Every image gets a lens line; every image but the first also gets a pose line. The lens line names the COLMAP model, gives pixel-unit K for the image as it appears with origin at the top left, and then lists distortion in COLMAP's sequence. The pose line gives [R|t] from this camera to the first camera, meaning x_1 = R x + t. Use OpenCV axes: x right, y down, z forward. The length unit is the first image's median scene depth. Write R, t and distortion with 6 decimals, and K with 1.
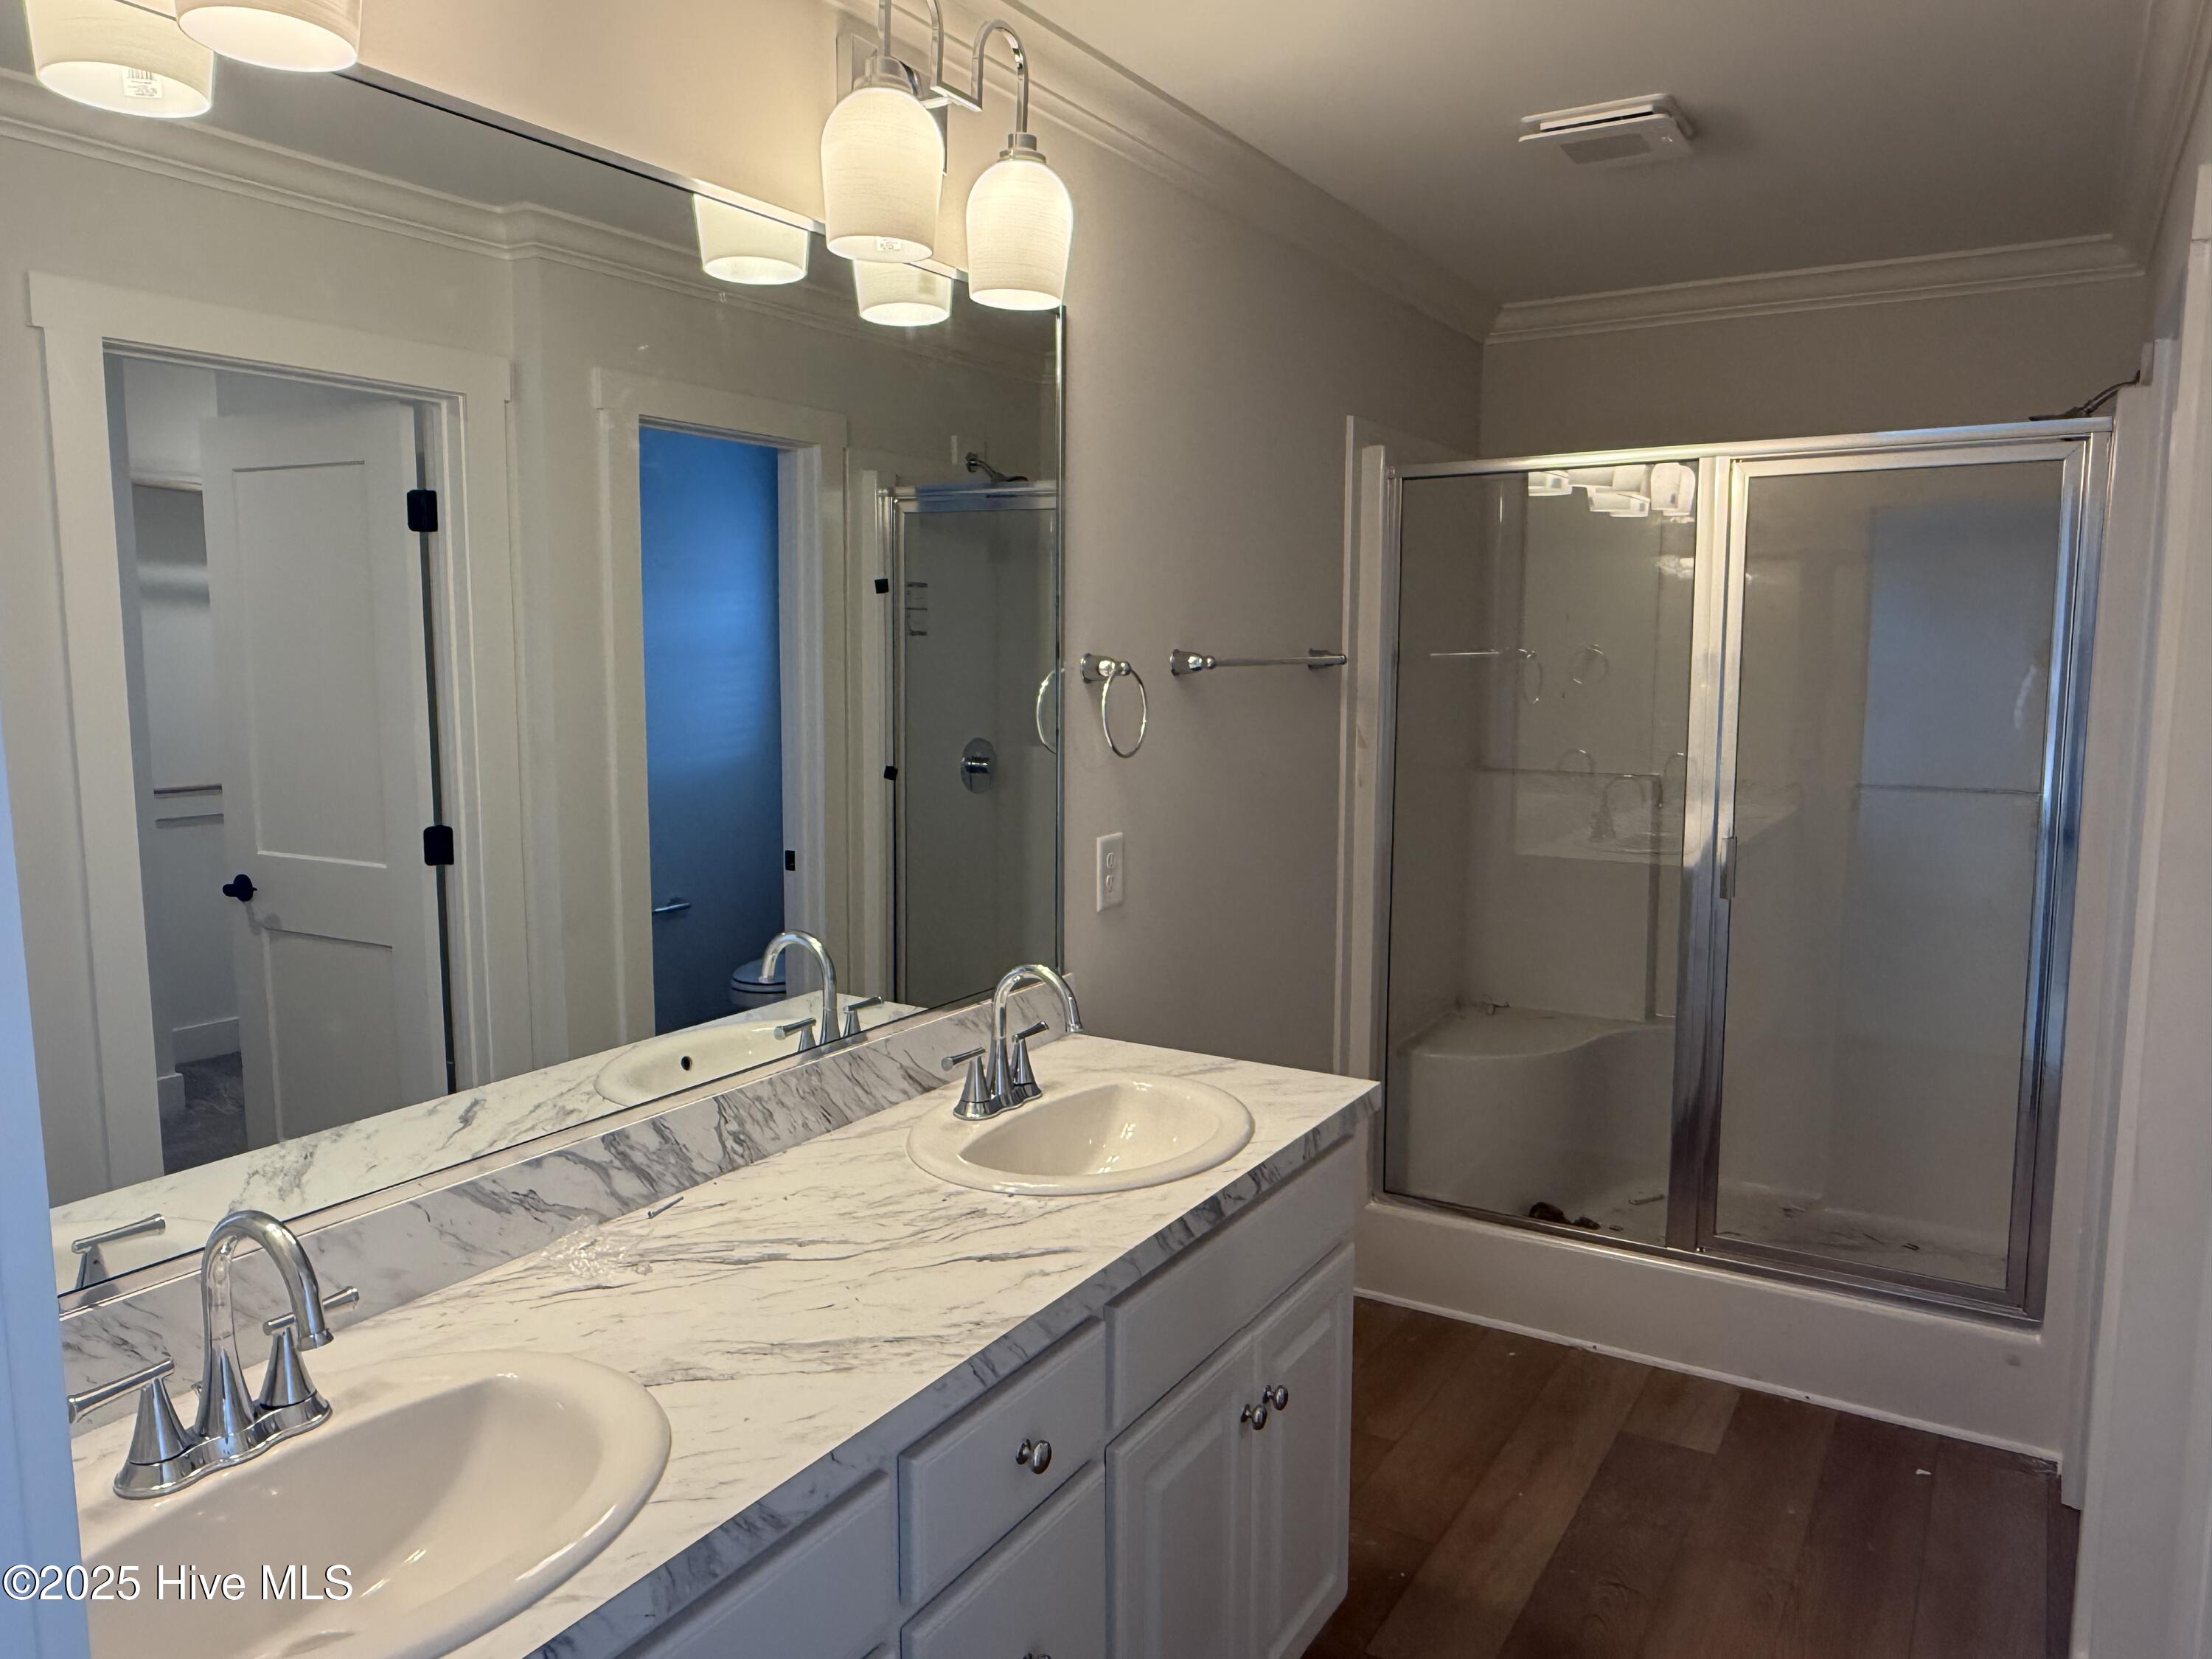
lens RADIAL K [[1540.9, 0, 1106.0], [0, 1540.9, 829.5], [0, 0, 1]] dist [-0.002926, -0.003079]
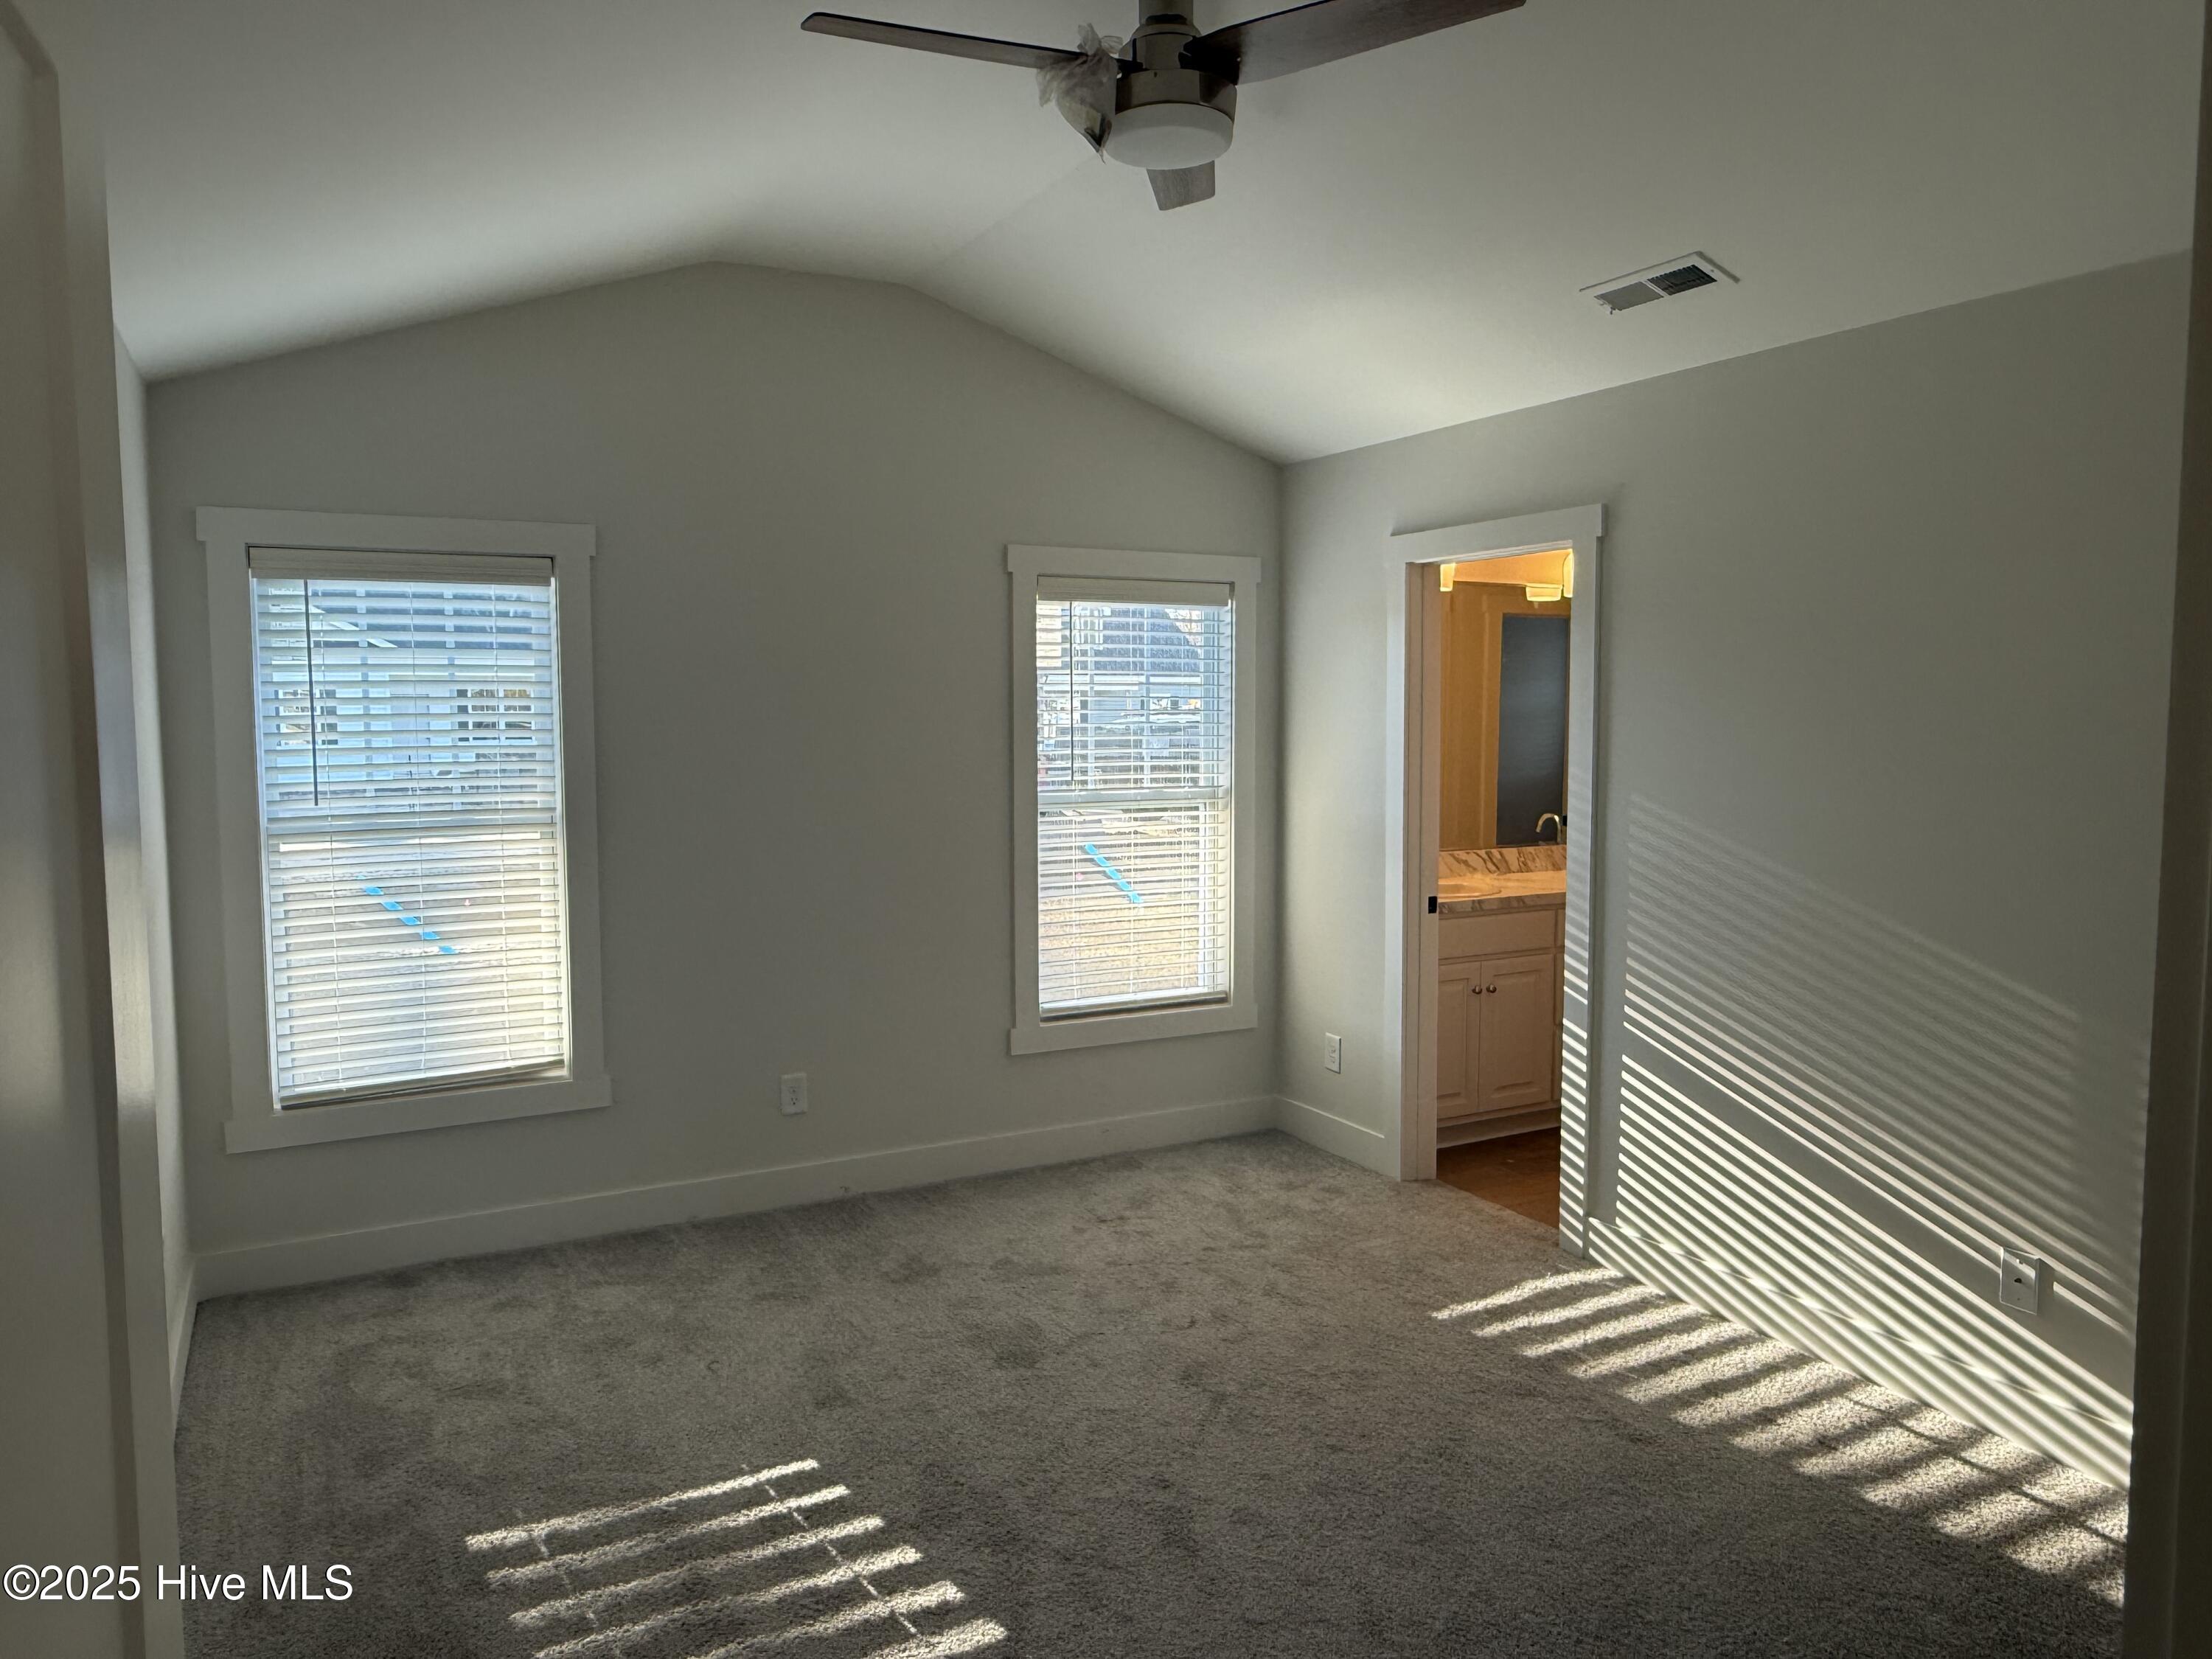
lens RADIAL K [[1540.9, 0, 1106.0], [0, 1540.9, 829.5], [0, 0, 1]] dist [-0.002926, -0.003079]
pose [[0.852985, 0.028993, -0.521130, 0.575870], [-0.053867, 0.998014, -0.032646, 0.242334], [0.519149, 0.055918, 0.852853, -1.800823]]
